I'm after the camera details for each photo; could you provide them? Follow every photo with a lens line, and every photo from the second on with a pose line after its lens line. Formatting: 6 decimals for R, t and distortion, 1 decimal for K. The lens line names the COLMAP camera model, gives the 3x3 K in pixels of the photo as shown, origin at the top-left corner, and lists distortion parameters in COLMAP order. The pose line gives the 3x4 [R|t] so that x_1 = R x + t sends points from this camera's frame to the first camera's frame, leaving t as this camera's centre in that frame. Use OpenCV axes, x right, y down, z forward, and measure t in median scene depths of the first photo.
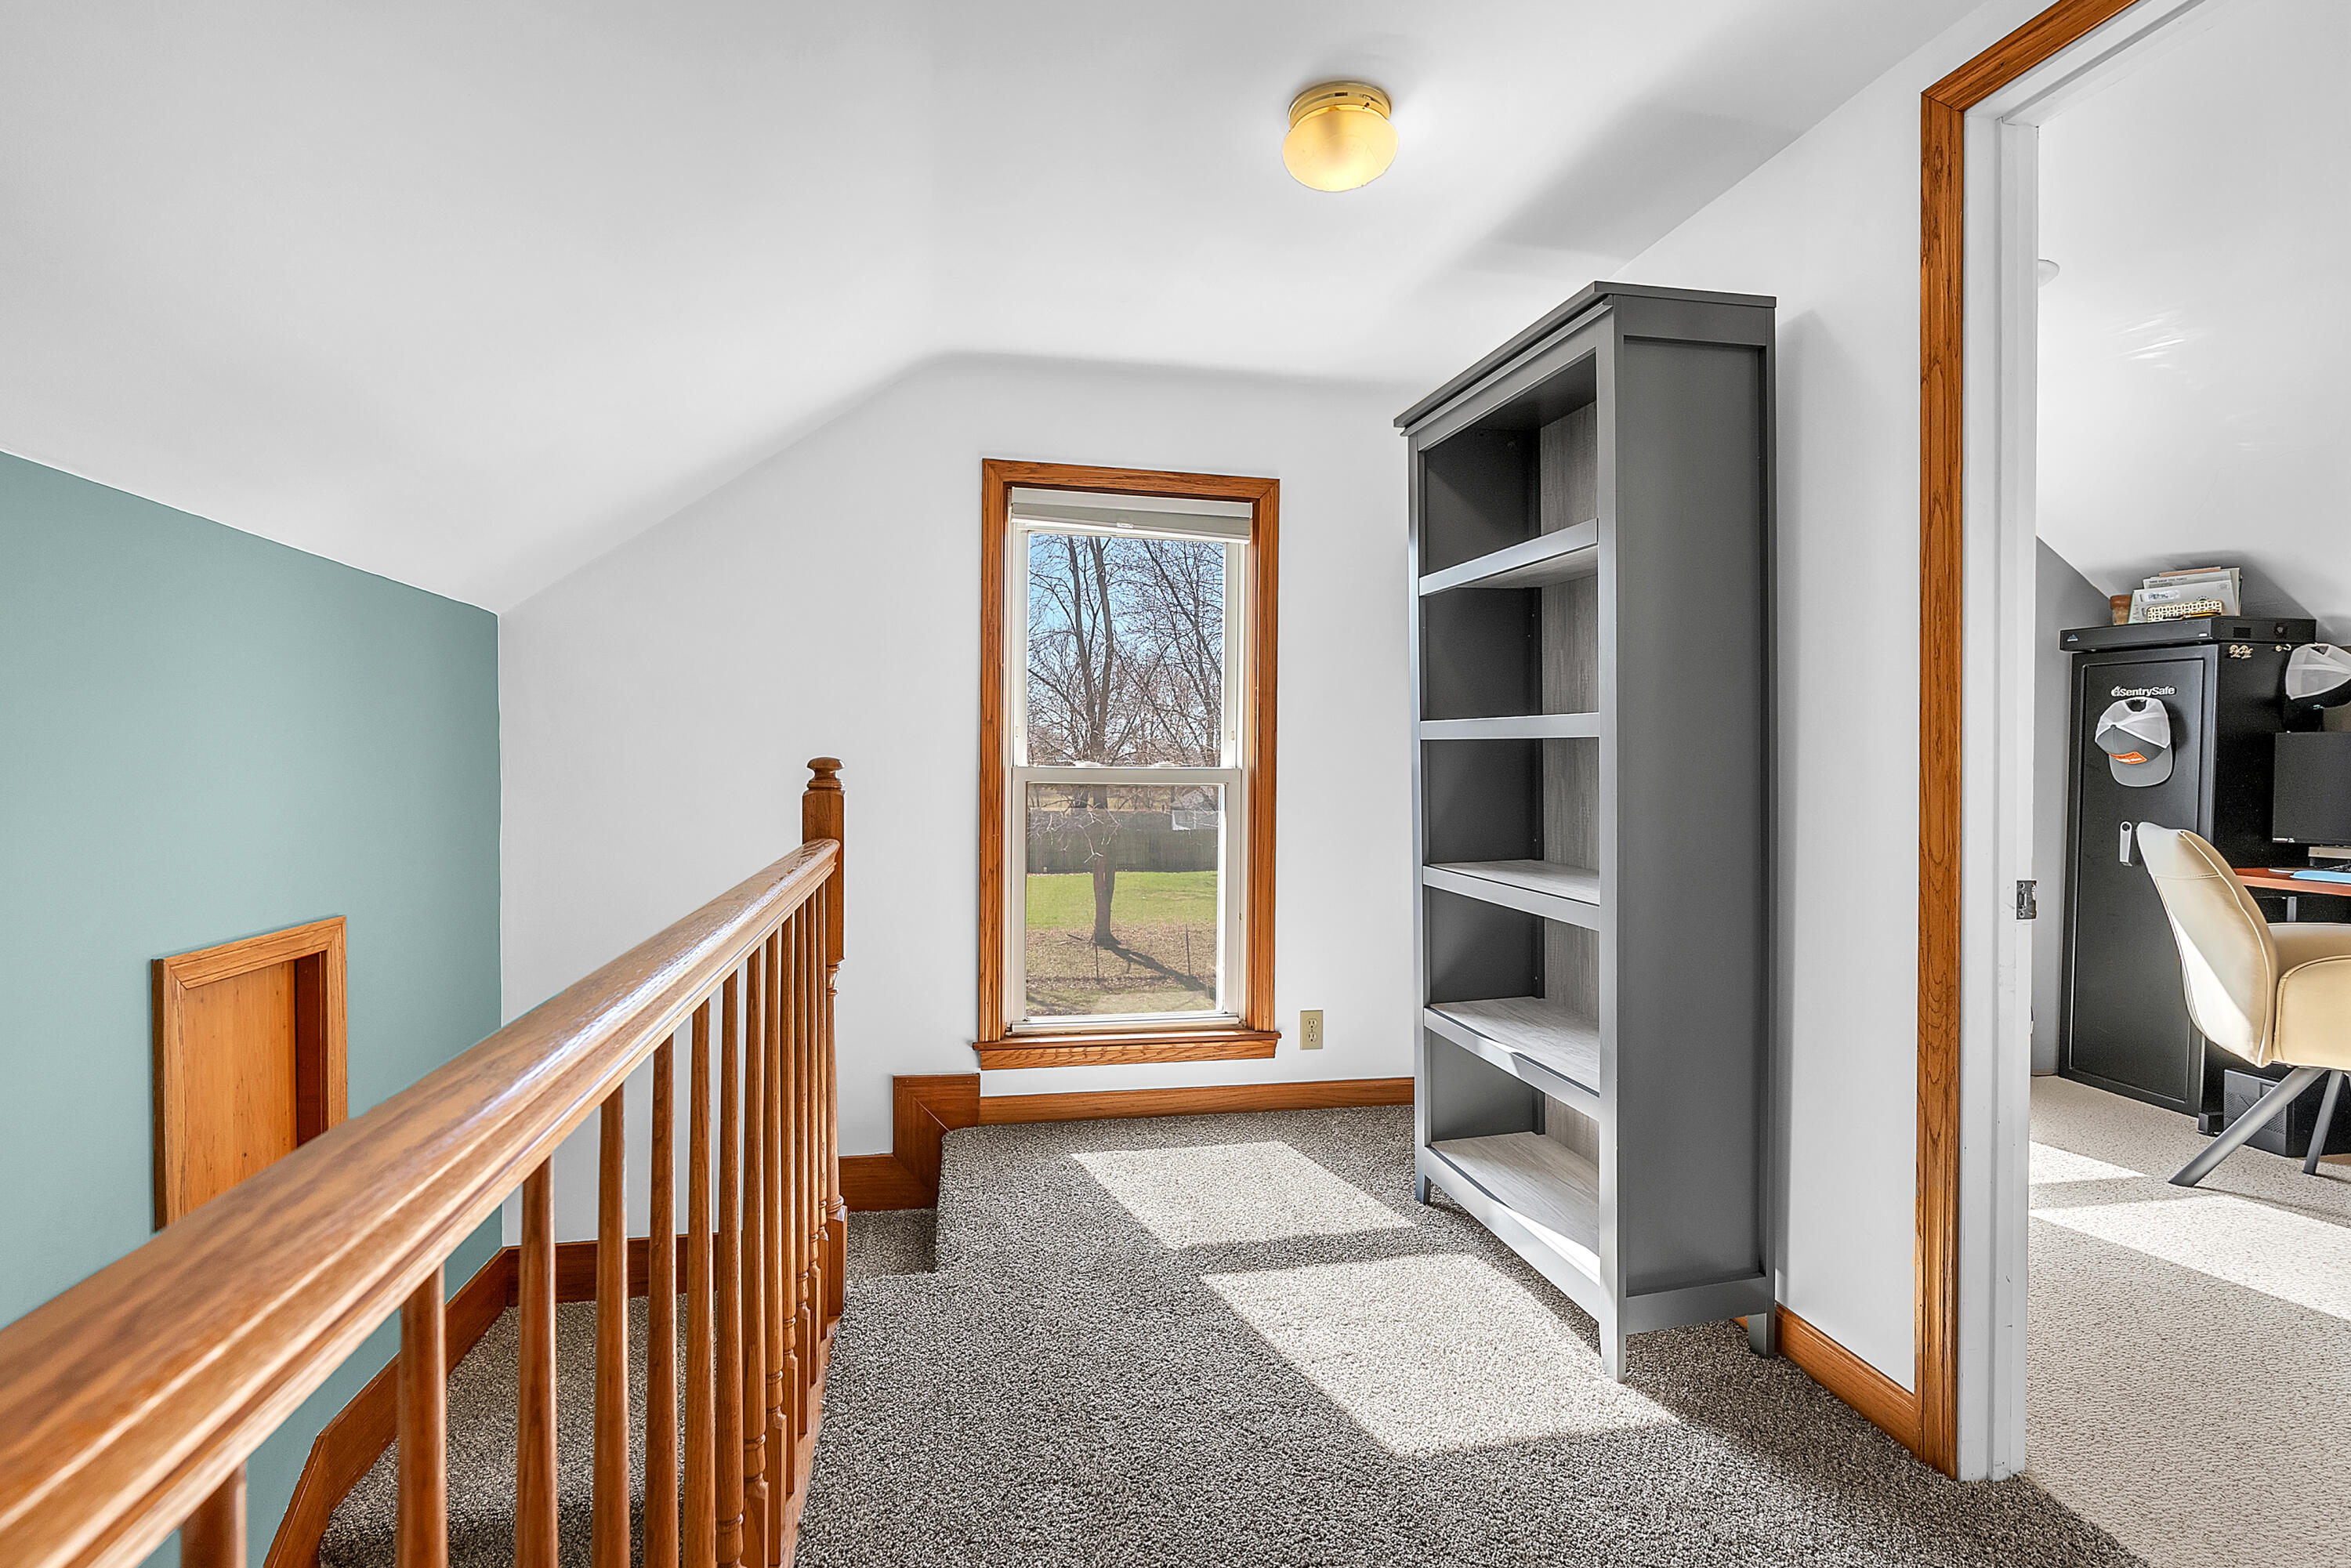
lens RADIAL K [[1108.8, 0, 1165.3], [0, 1108.8, 778.7], [0, 0, 1]] dist [0.005759, 0.001129]
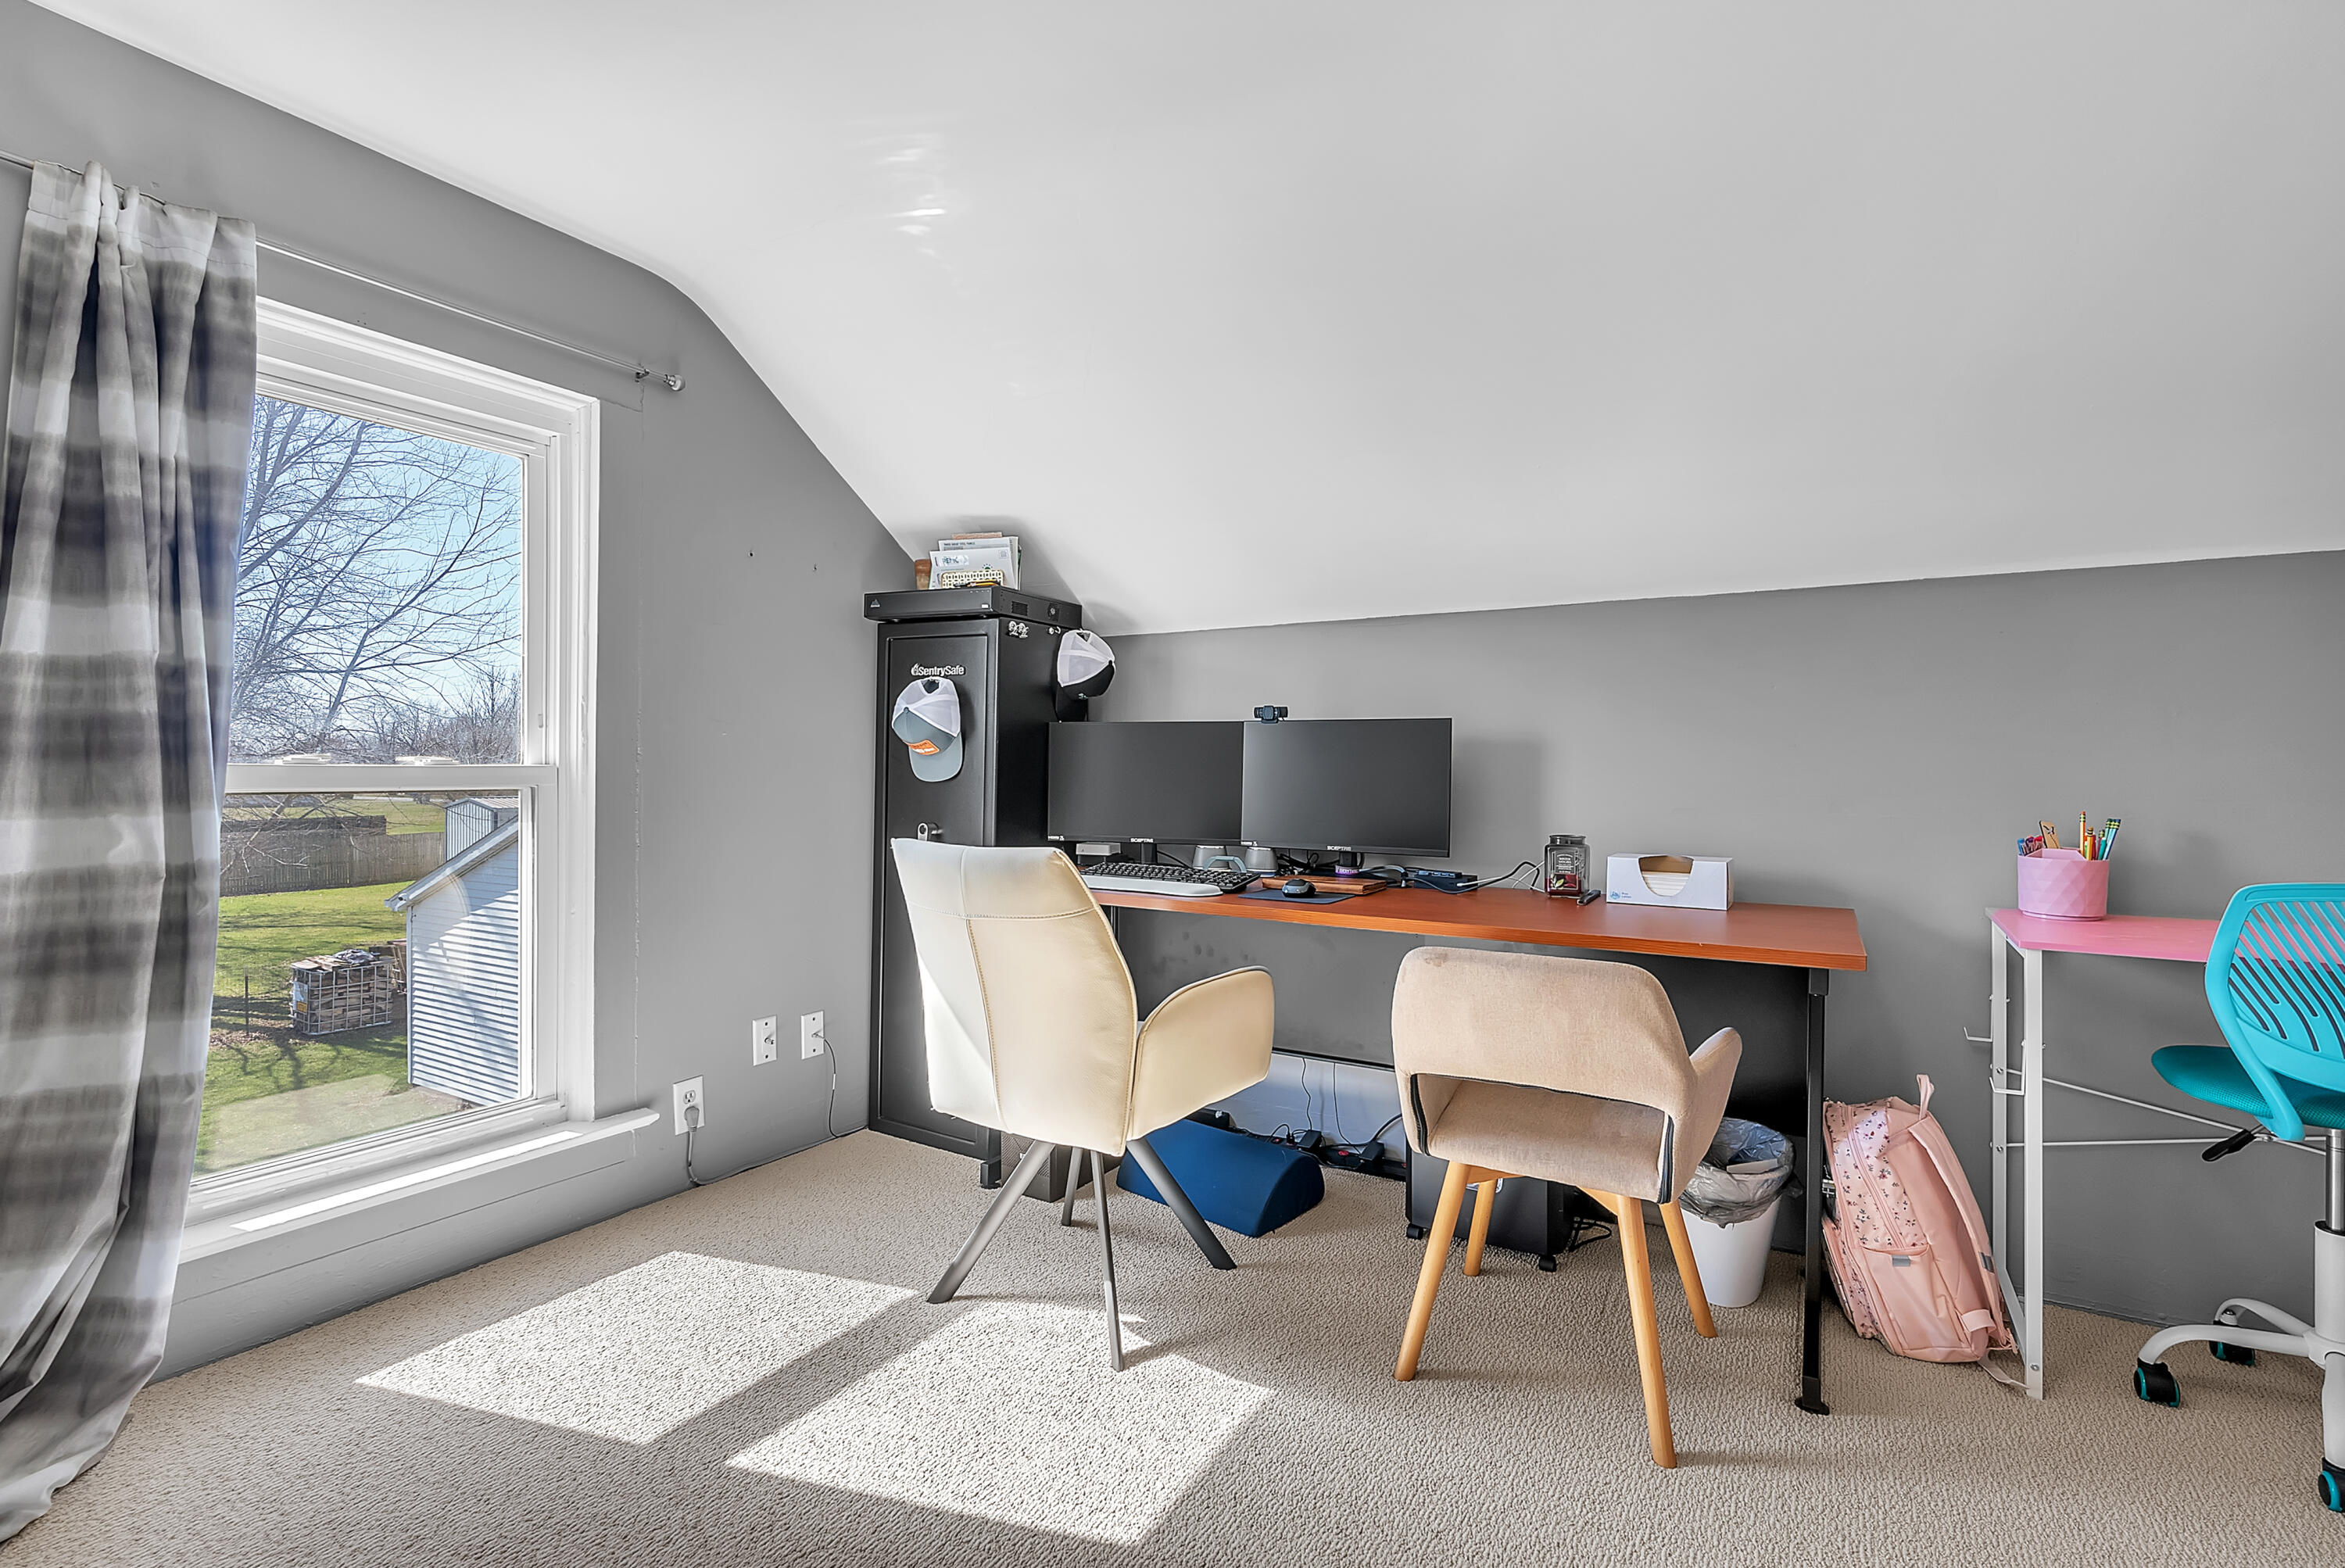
lens RADIAL K [[1106.0, 0, 1173.2], [0, 1106.0, 775.2], [0, 0, 1]] dist [0.005759, 0.001129]
pose [[0.672670, -0.005922, 0.739919, 0.382131], [0.008837, 0.999961, -0.000031, 0.003560], [-0.739890, 0.006559, 0.672696, 0.306522]]
